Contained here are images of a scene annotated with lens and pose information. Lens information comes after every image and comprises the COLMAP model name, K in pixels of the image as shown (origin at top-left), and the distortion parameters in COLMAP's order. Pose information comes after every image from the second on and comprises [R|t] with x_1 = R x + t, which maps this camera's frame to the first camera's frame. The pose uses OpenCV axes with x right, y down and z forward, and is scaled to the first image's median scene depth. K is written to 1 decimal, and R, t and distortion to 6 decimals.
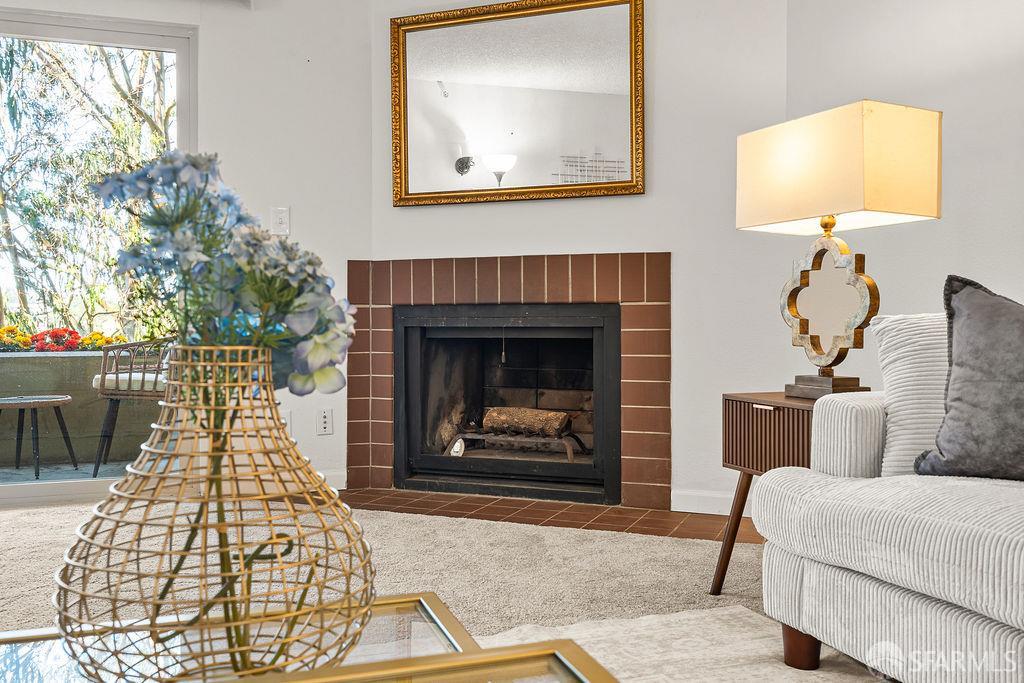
lens RADIAL K [[962.2, 0, 512.0], [0, 962.2, 341.5], [0, 0, 1]] dist [-0.001115, -0.000649]
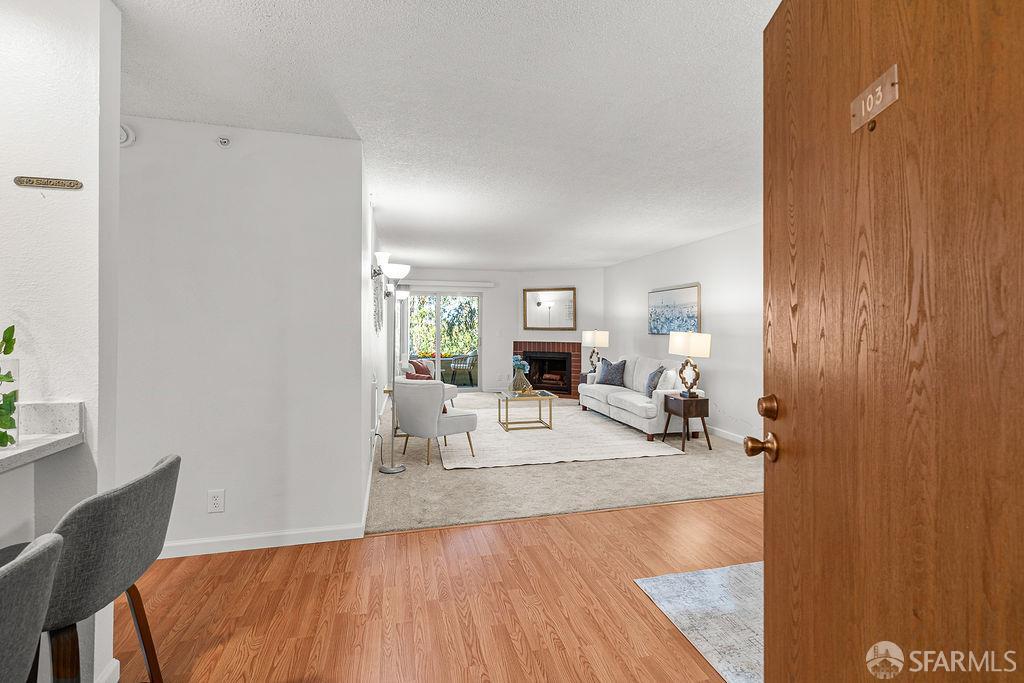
lens RADIAL K [[469.0, 0, 514.9], [0, 469.0, 344.2], [0, 0, 1]] dist [-0.003816, 0.000651]
pose [[0.994415, 0.003500, -0.105481, 0.073632], [-0.002701, 0.999967, 0.007716, -0.091508], [0.105504, -0.007388, 0.994391, -1.238828]]
